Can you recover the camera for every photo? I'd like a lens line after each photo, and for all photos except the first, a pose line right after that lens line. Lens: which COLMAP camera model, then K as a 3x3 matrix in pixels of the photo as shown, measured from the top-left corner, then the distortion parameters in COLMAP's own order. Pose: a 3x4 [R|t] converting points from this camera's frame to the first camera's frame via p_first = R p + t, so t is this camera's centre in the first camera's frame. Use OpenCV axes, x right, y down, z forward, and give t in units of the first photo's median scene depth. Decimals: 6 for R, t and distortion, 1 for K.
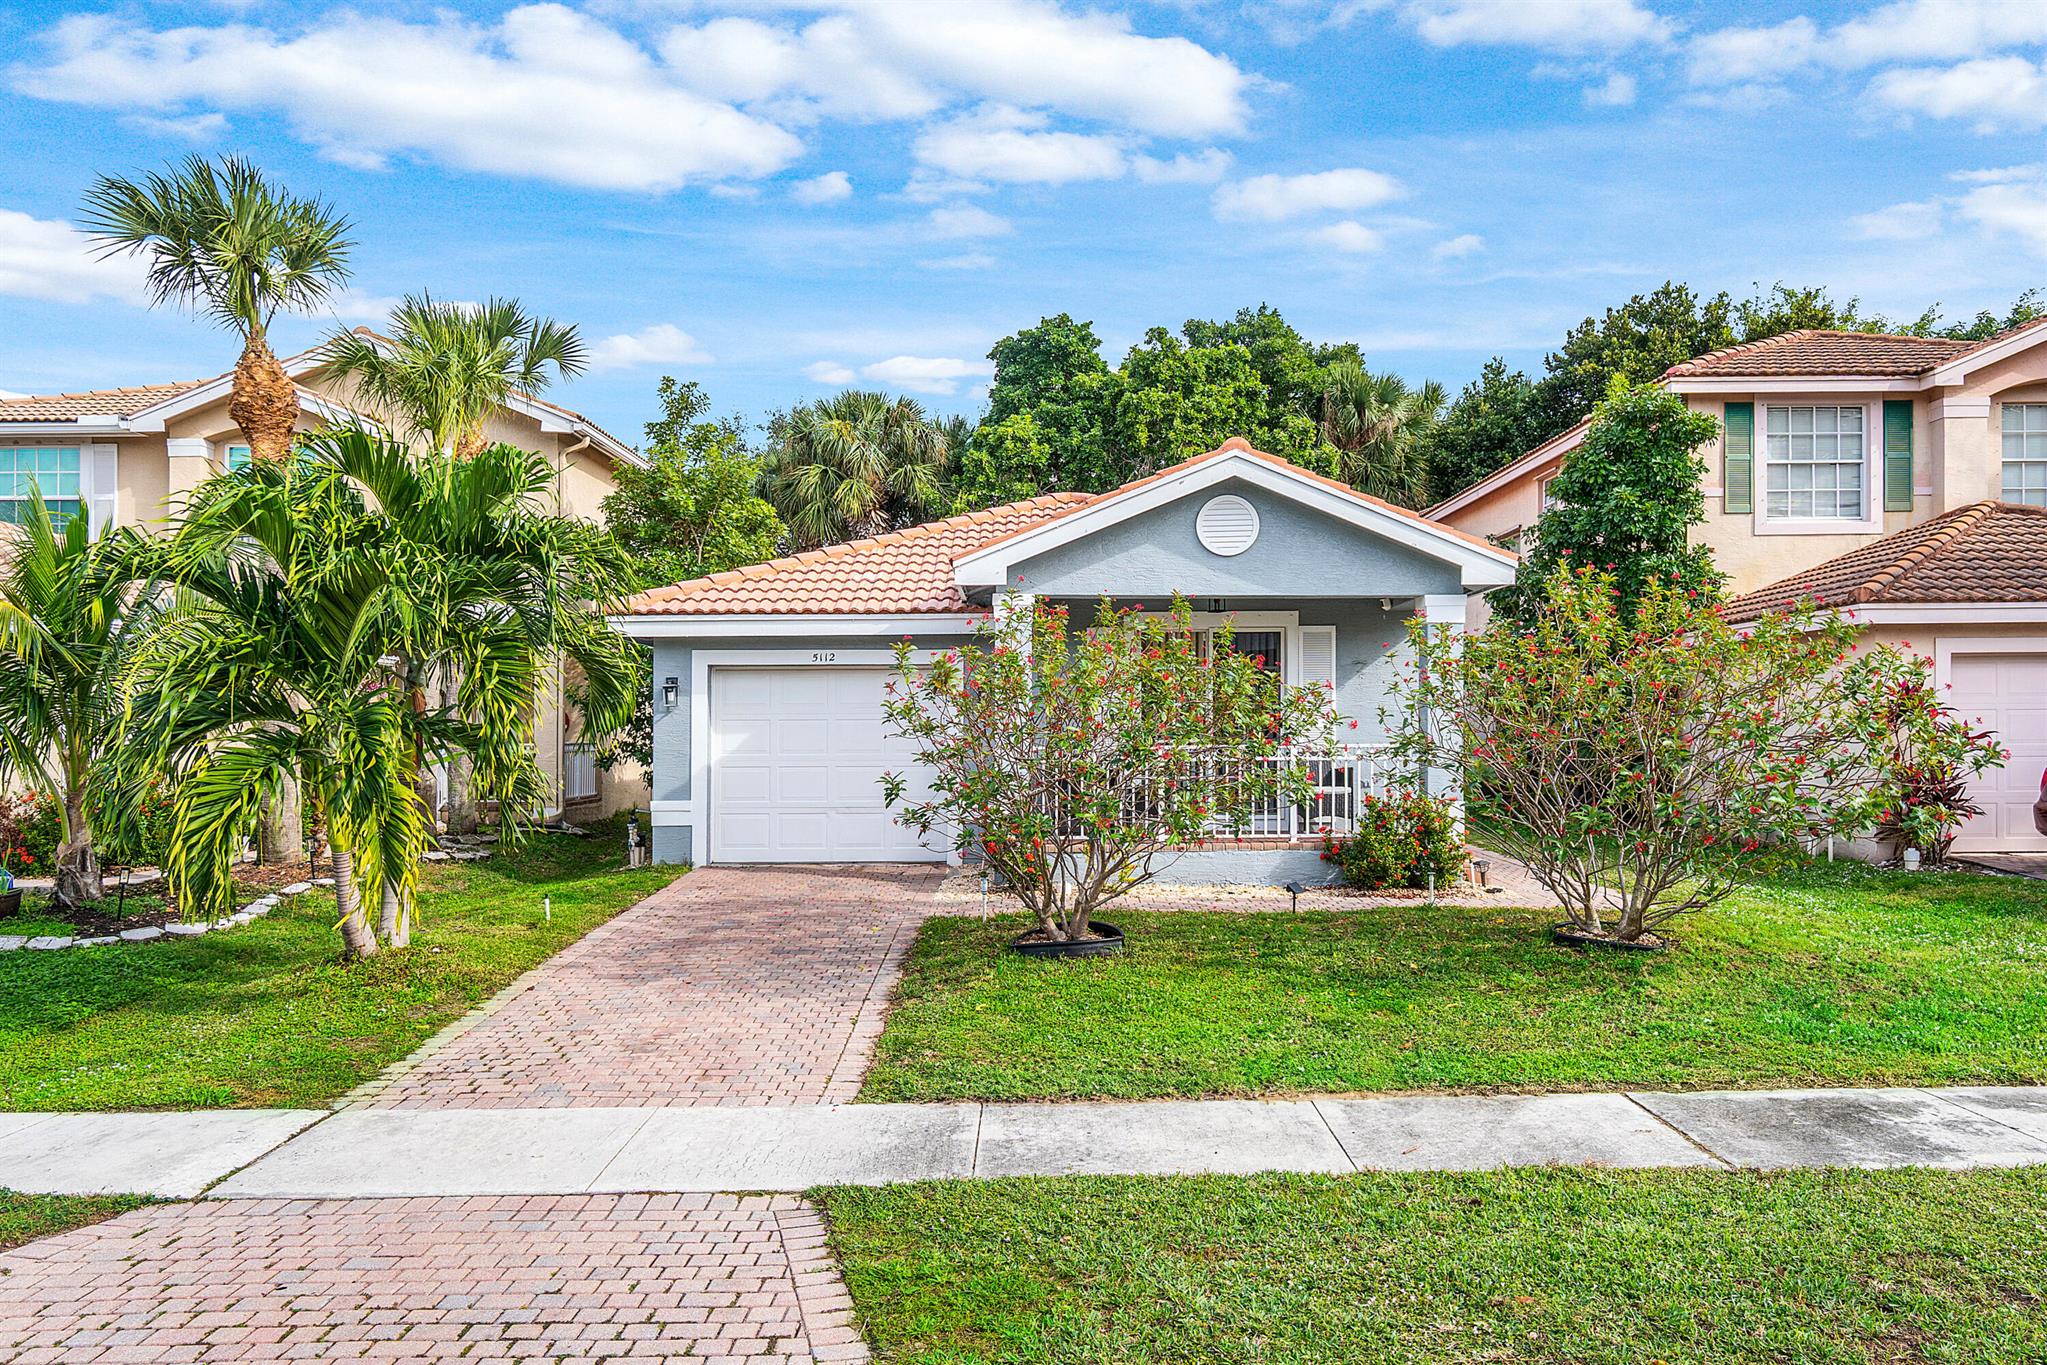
lens RADIAL K [[1225.3, 0, 1090.2], [0, 1225.3, 643.1], [0, 0, 1]] dist [-0.000054, 0.000374]
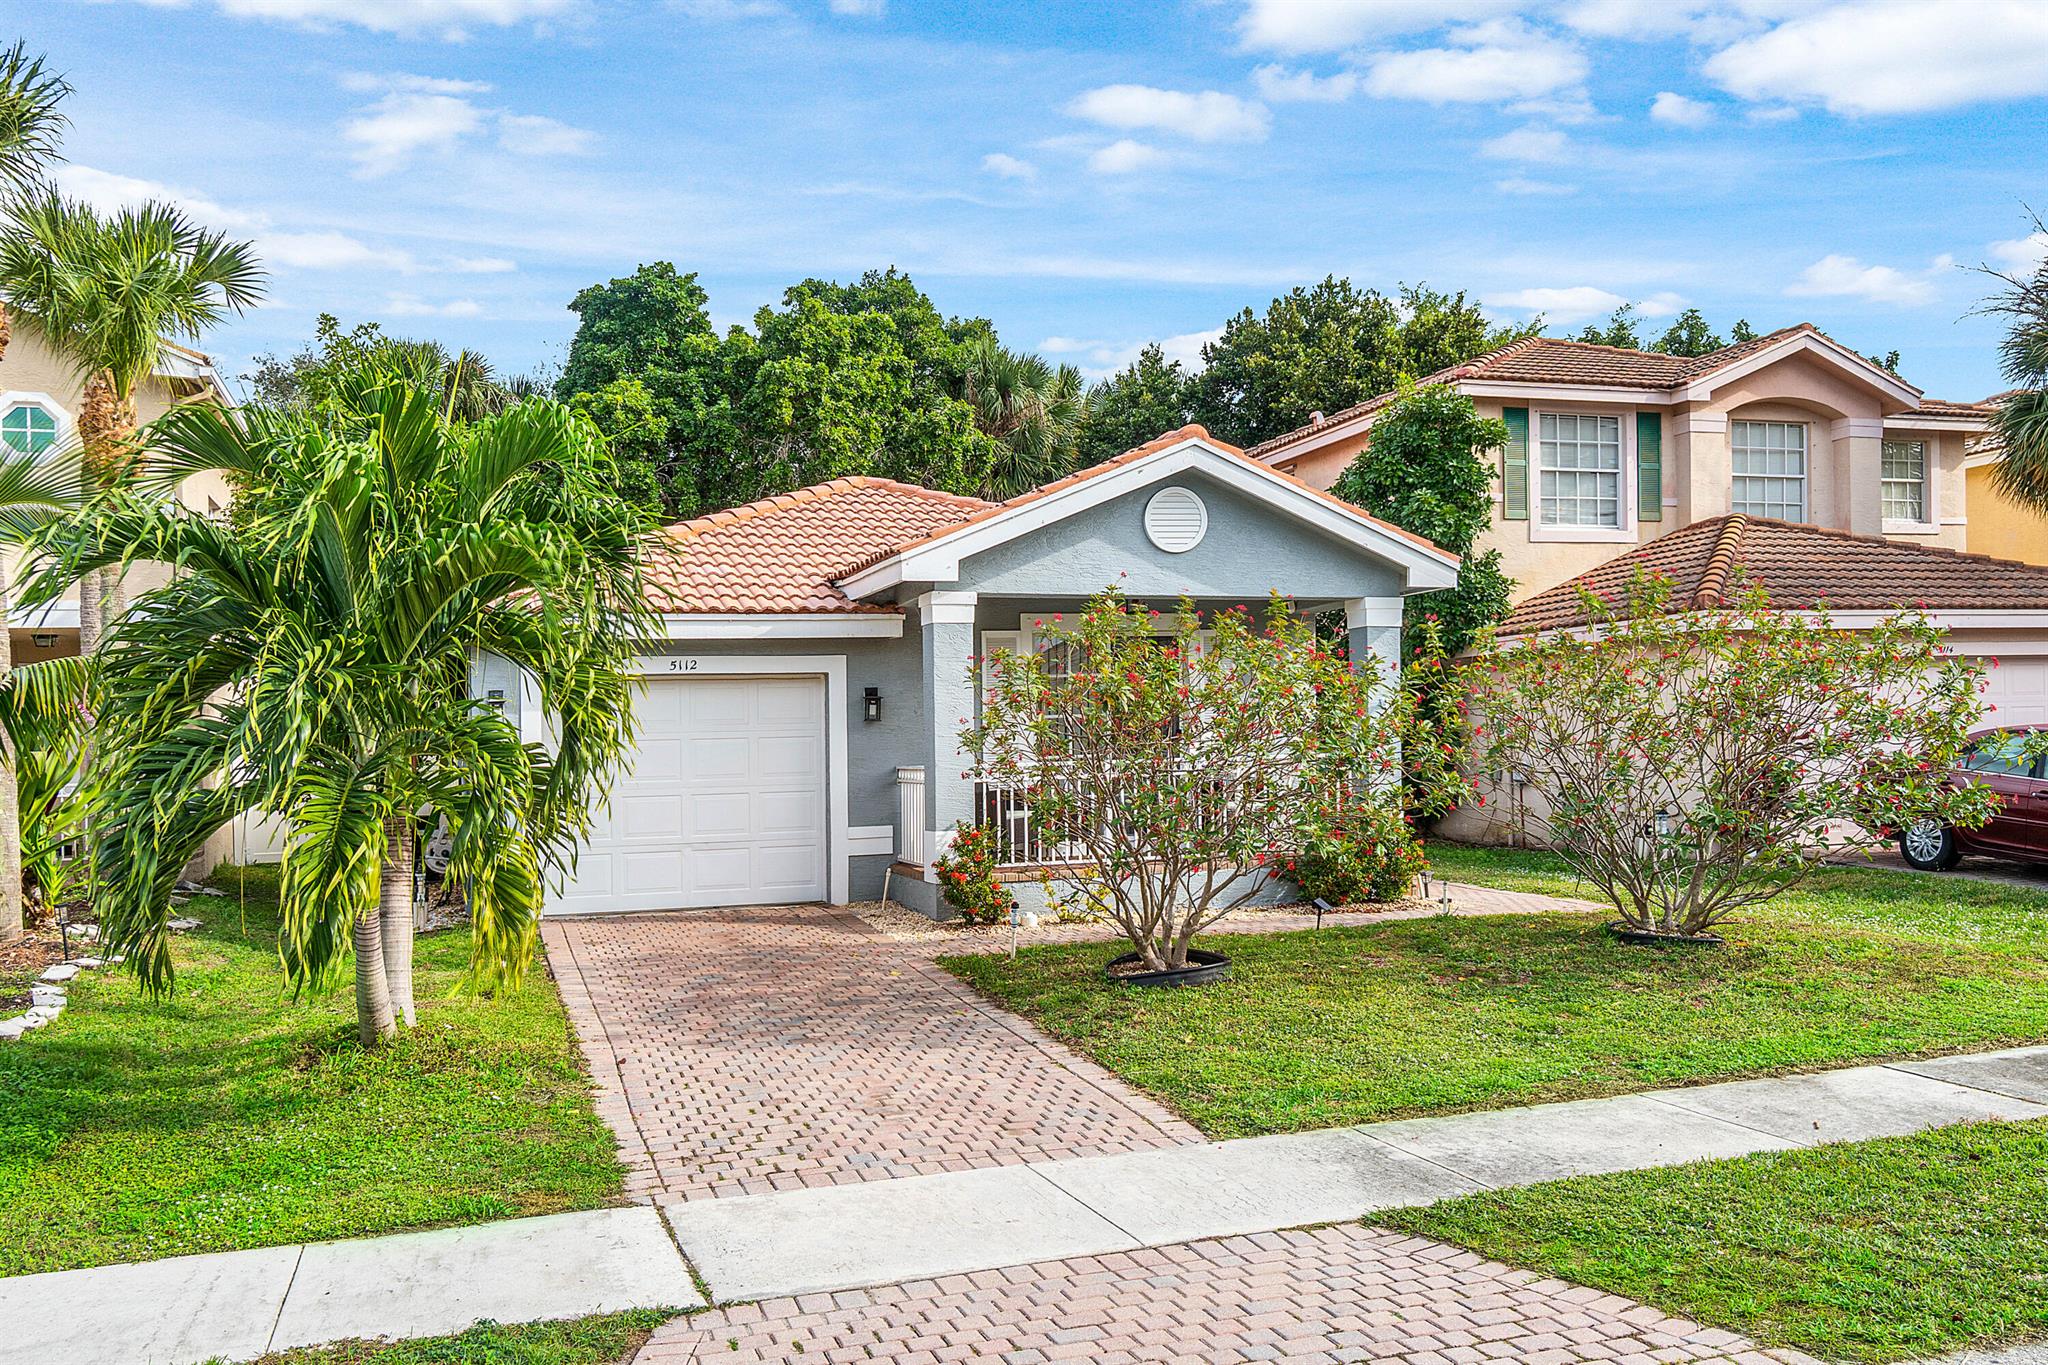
lens RADIAL K [[1401.0, 0, 1025.3], [0, 1401.0, 669.1], [0, 0, 1]] dist [0.002005, -0.001186]
pose [[0.964470, -0.003983, 0.264161, -0.245143], [0.001027, 0.999935, 0.011327, 0.003438], [-0.264189, -0.010653, 0.964412, 0.009931]]
